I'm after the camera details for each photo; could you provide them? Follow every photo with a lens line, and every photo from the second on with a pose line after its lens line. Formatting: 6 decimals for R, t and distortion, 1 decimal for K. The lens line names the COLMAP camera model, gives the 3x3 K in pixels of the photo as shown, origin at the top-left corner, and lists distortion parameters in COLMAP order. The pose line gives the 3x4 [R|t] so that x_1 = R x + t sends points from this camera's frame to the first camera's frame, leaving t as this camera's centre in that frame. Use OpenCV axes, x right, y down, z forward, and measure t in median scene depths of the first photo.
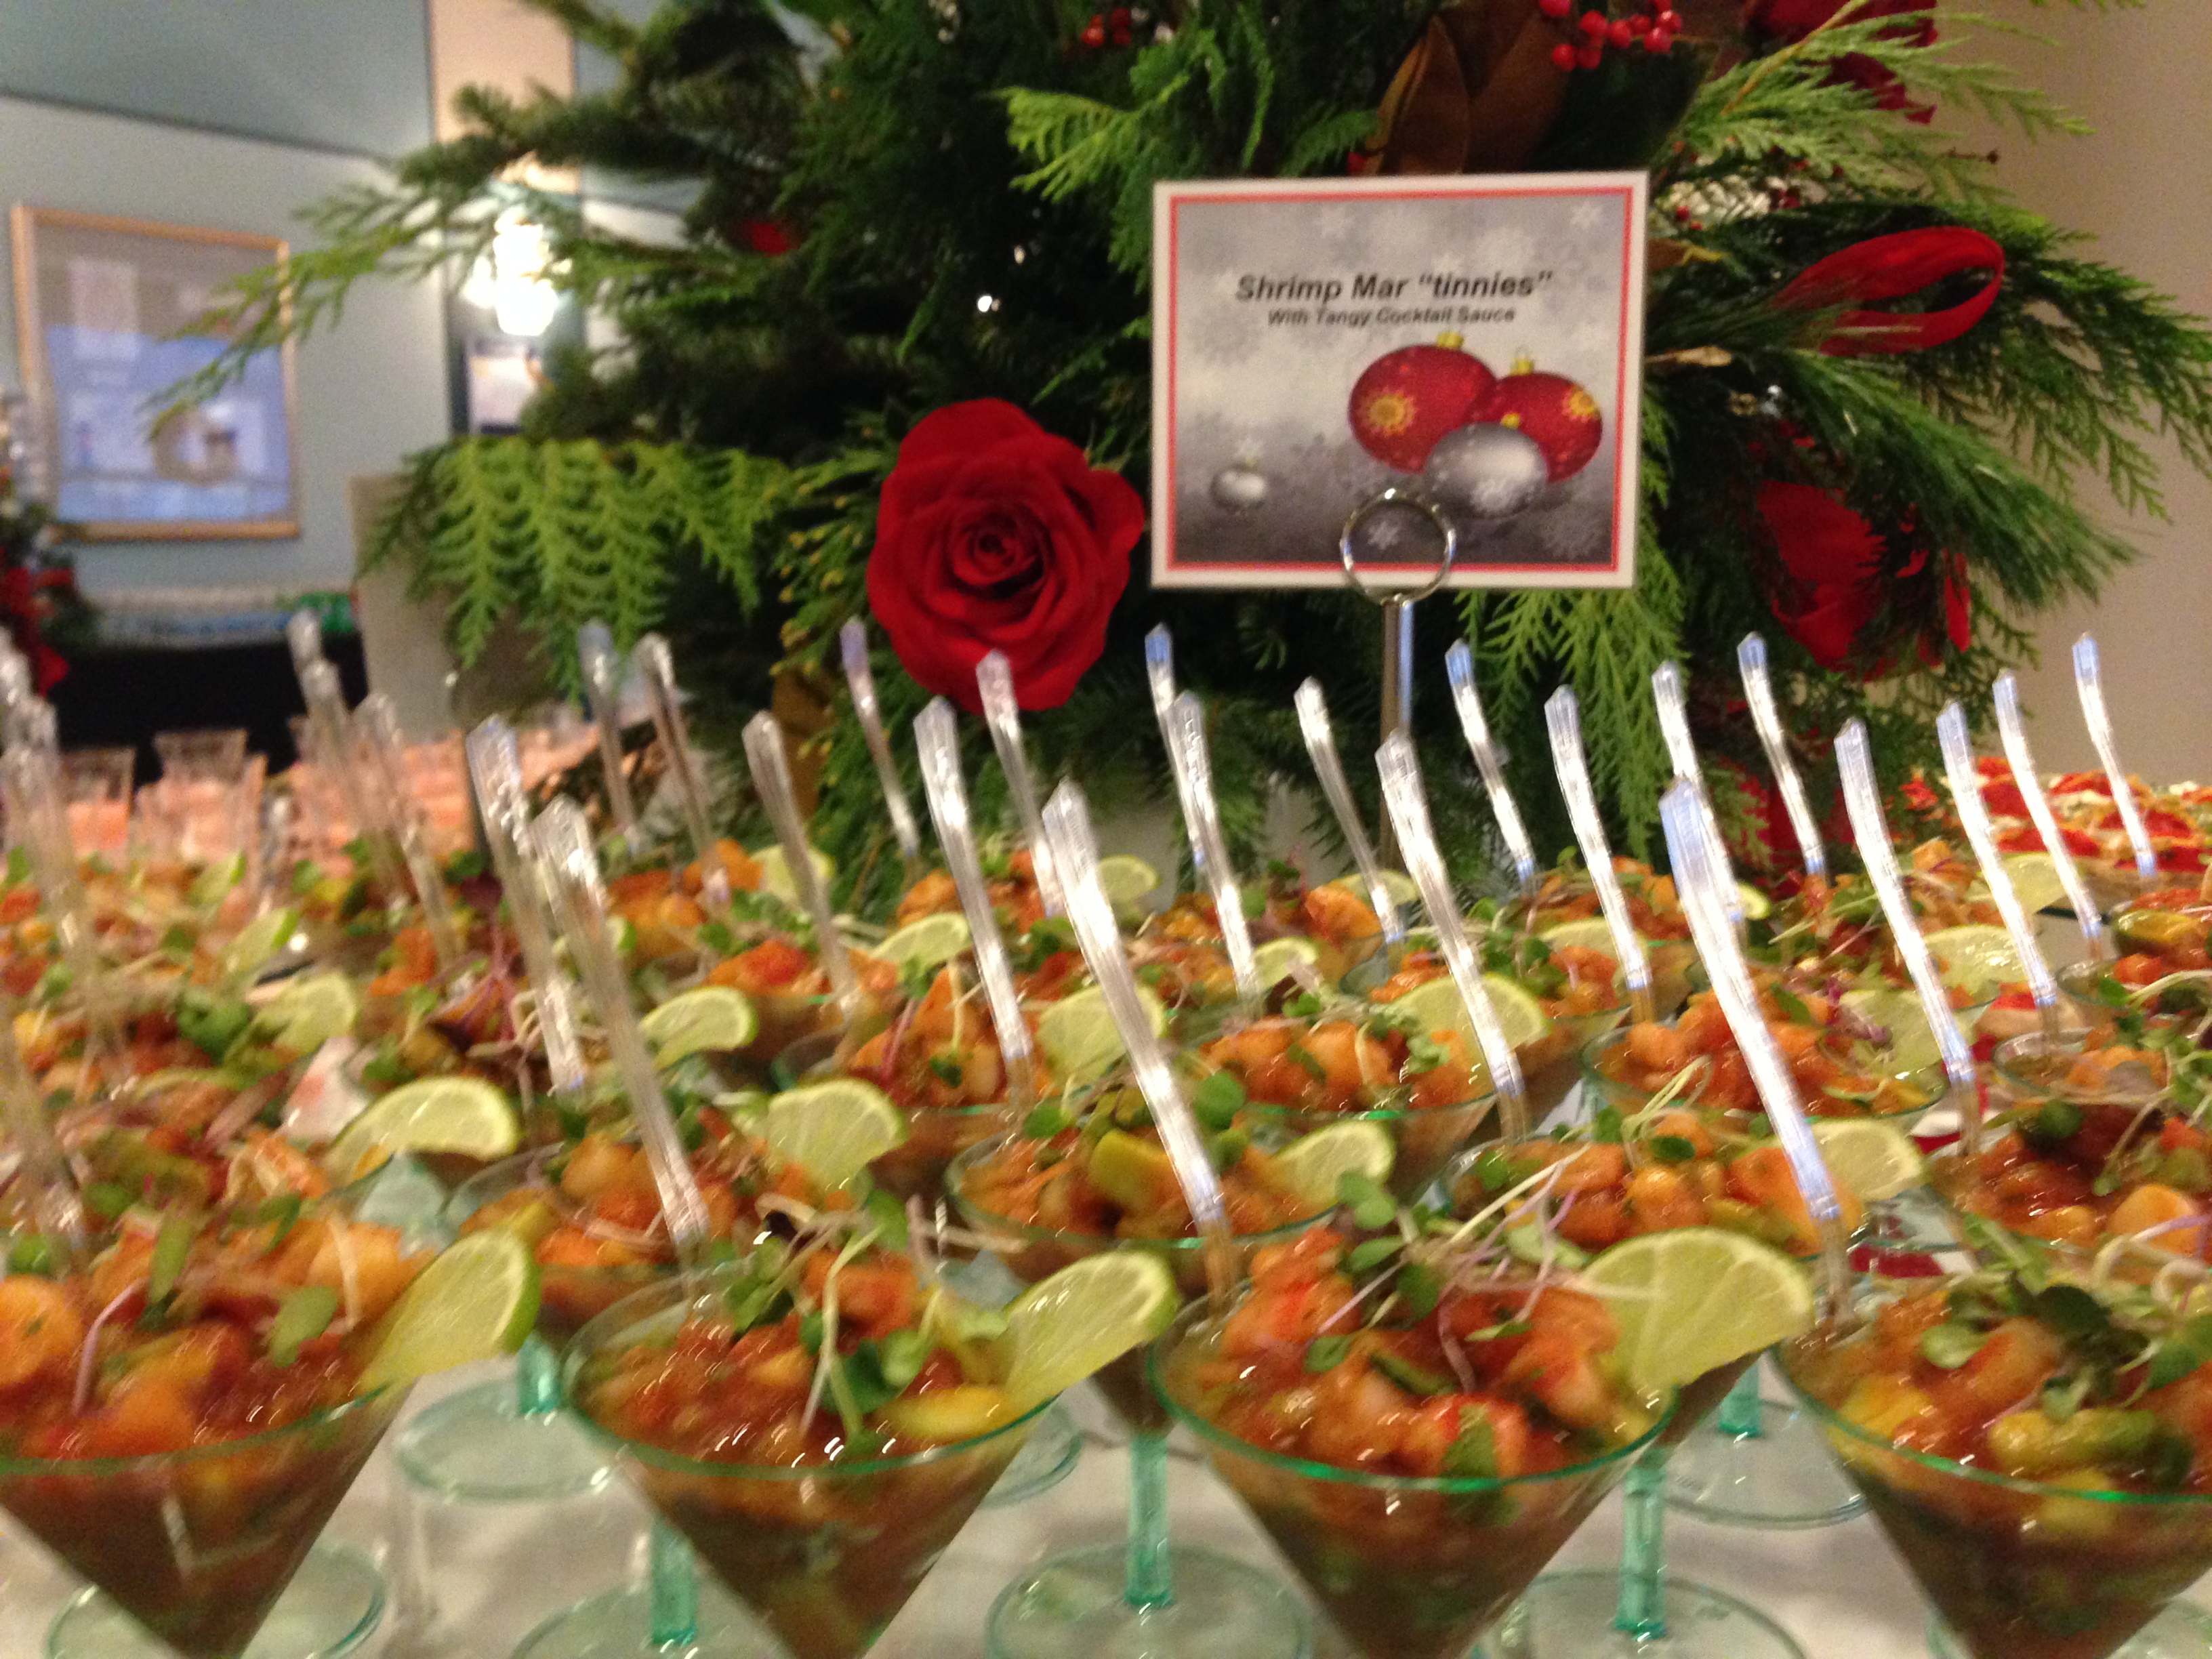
lens RADIAL K [[2081.0, 0, 1115.0], [0, 2081.0, 835.7], [0, 0, 1]] dist [0.050596, 0.000000]
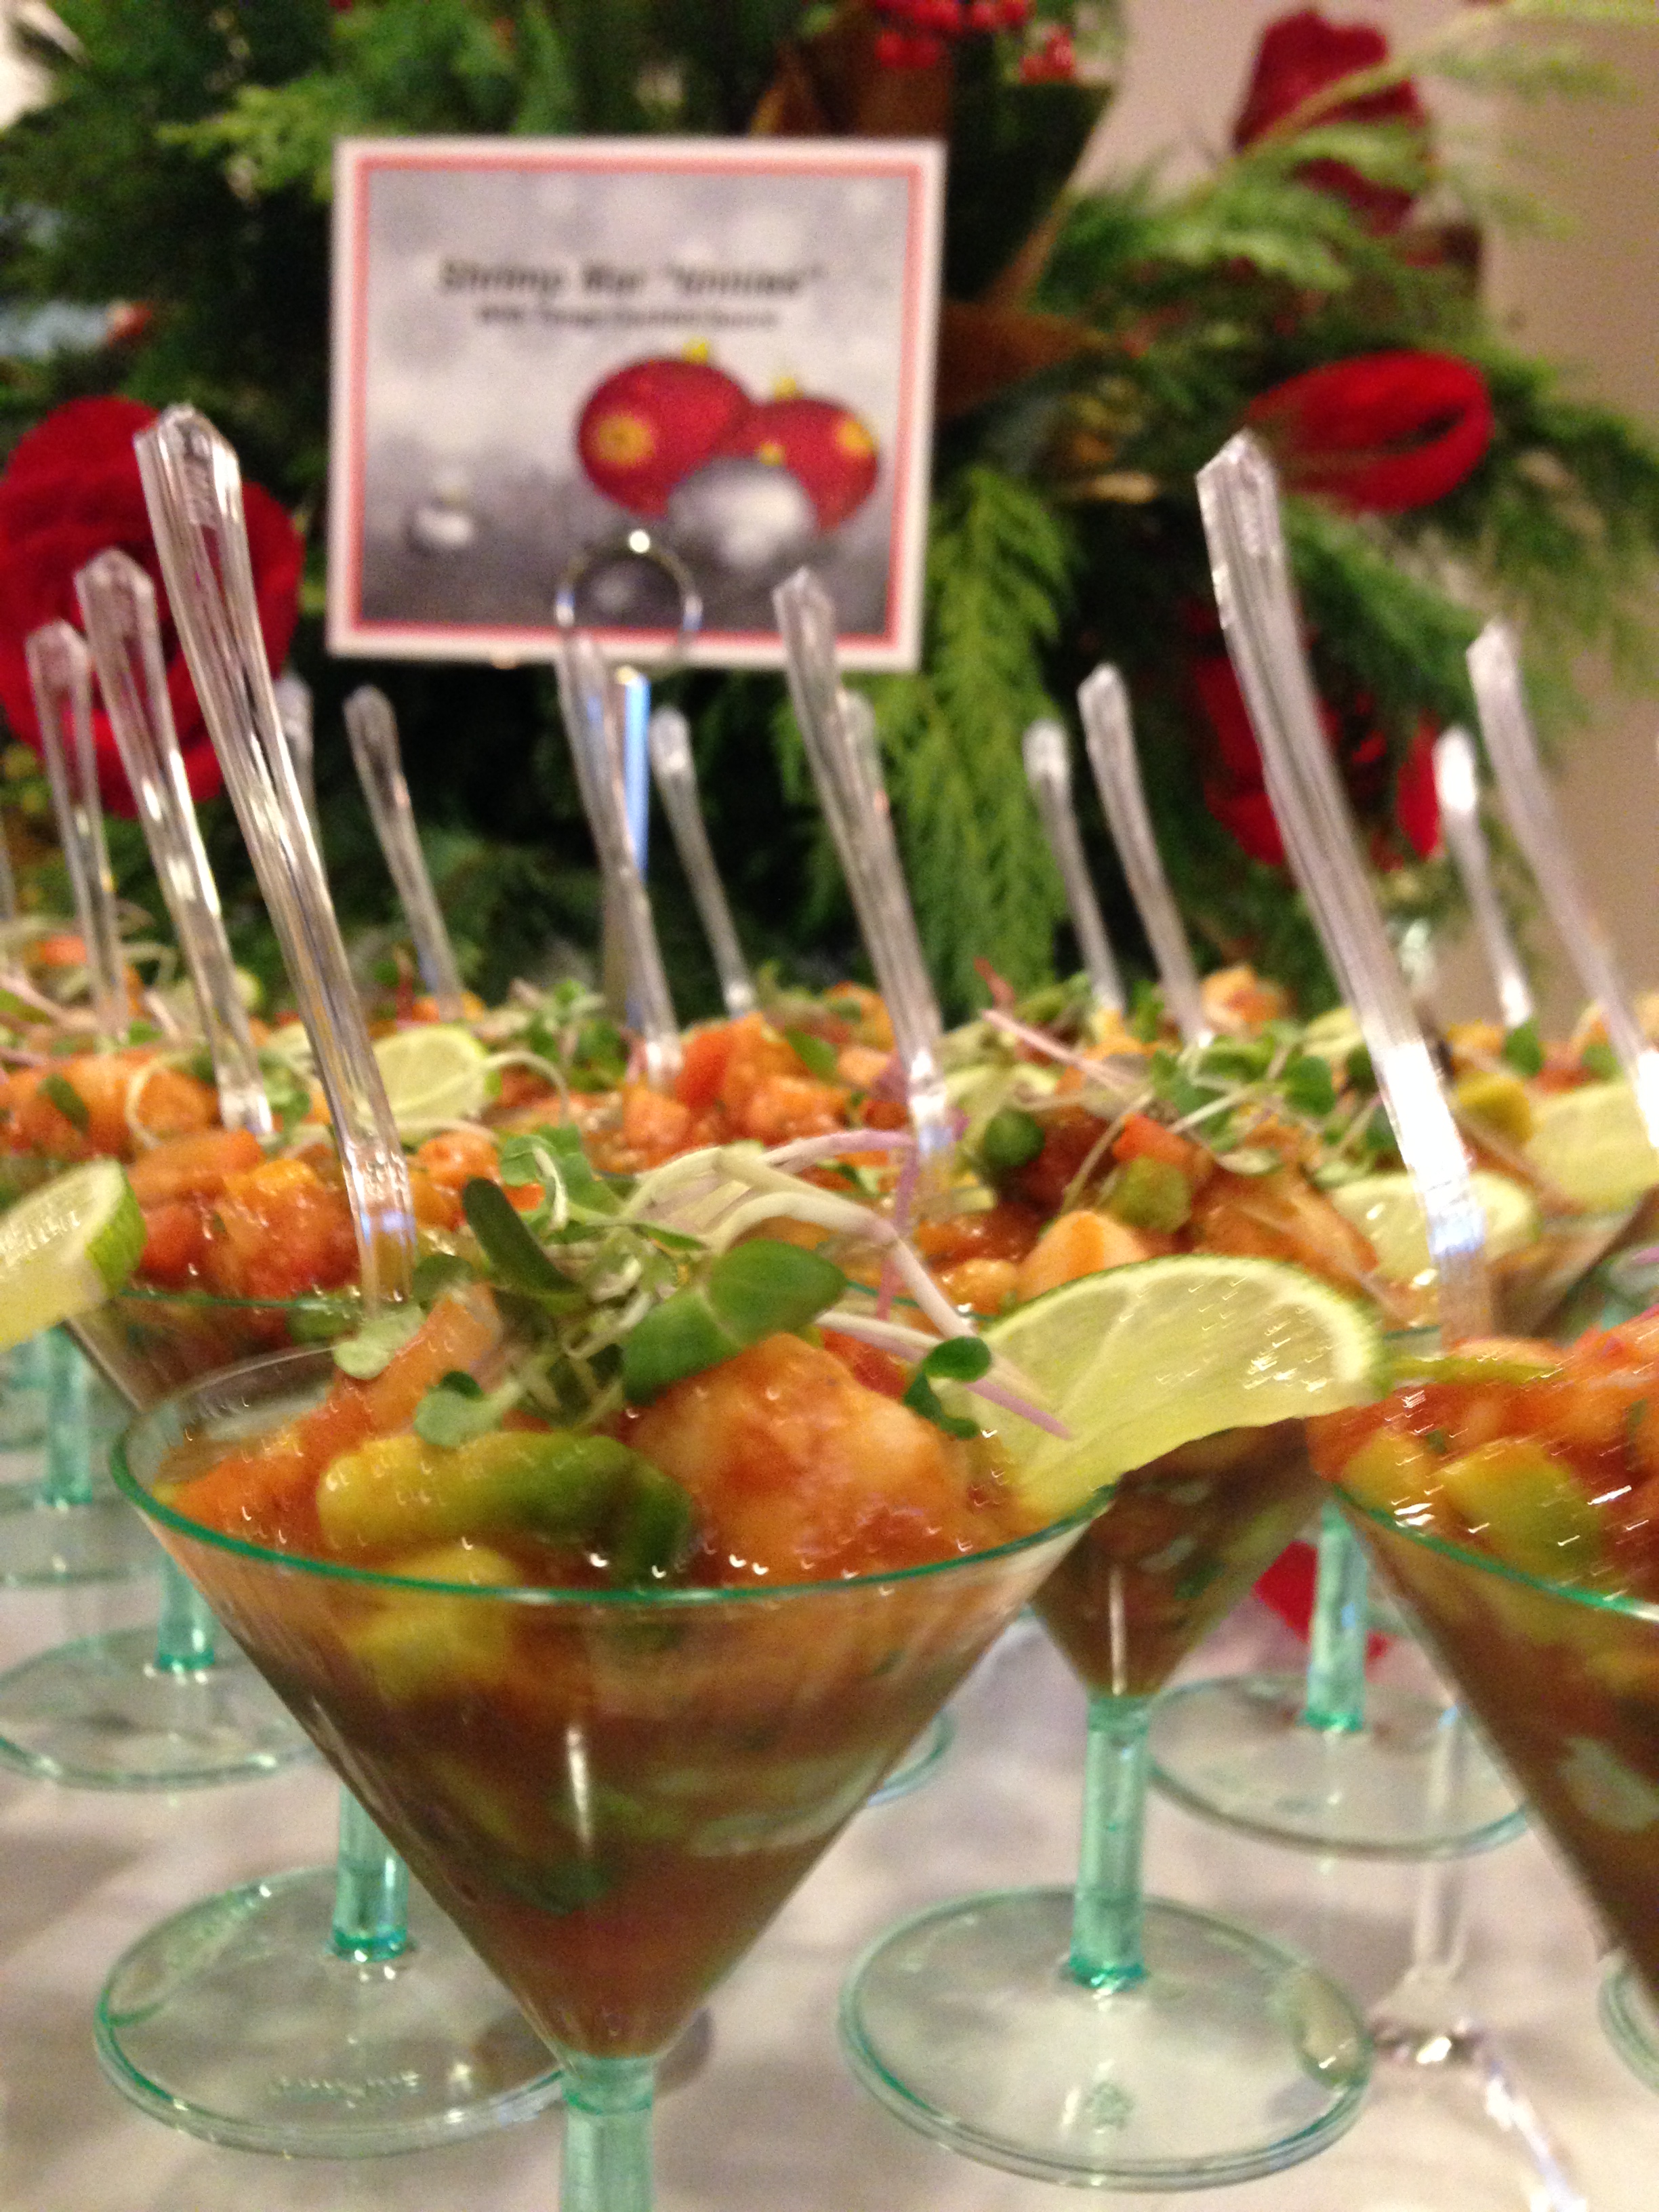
lens RADIAL K [[2081.0, 0, 901.8], [0, 2081.0, 1125.3], [0, 0, 1]] dist [0.050596, 0.000000]
pose [[0.999113, 0.041458, 0.007420, 0.242748], [-0.040965, 0.997506, -0.057480, 0.099041], [-0.009784, 0.057125, 0.998319, 0.219685]]
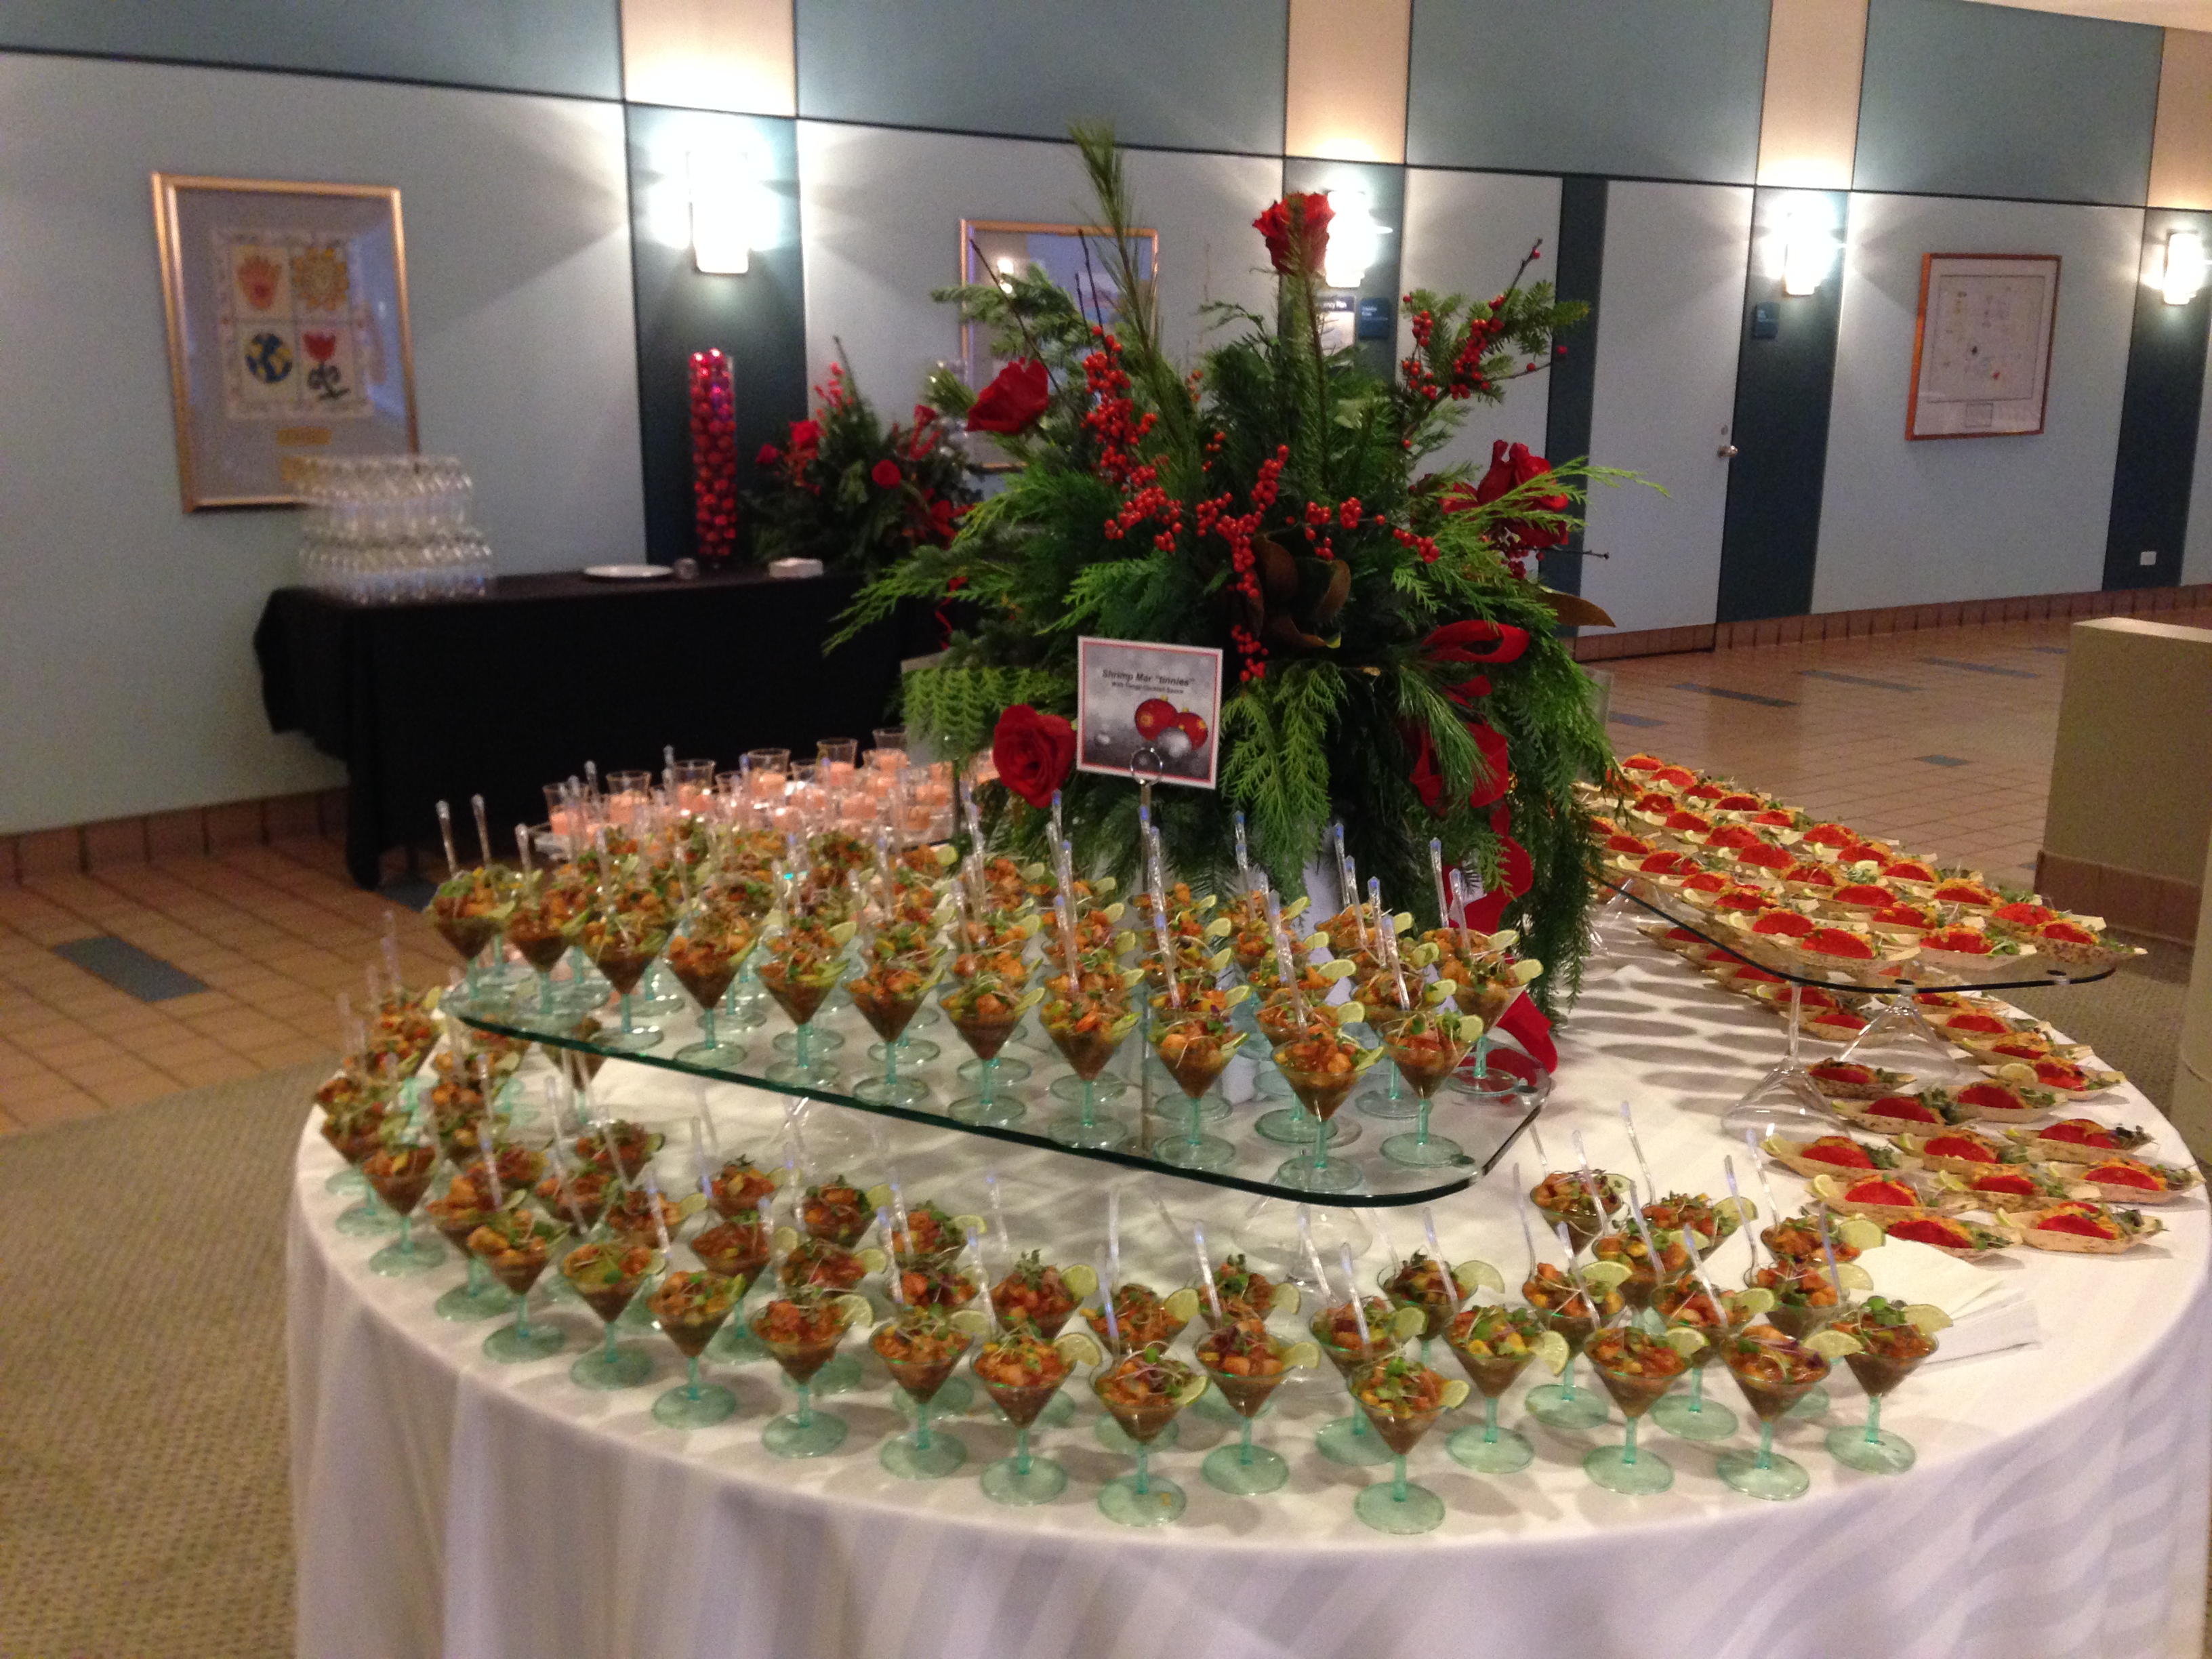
lens RADIAL K [[2081.0, 0, 1103.8], [0, 2081.0, 827.9], [0, 0, 1]] dist [0.050596, 0.000000]
pose [[0.906418, 0.100978, -0.410135, 1.285171], [-0.073646, 0.993912, 0.081946, -0.287374], [0.415913, -0.044073, 0.908336, -1.668374]]
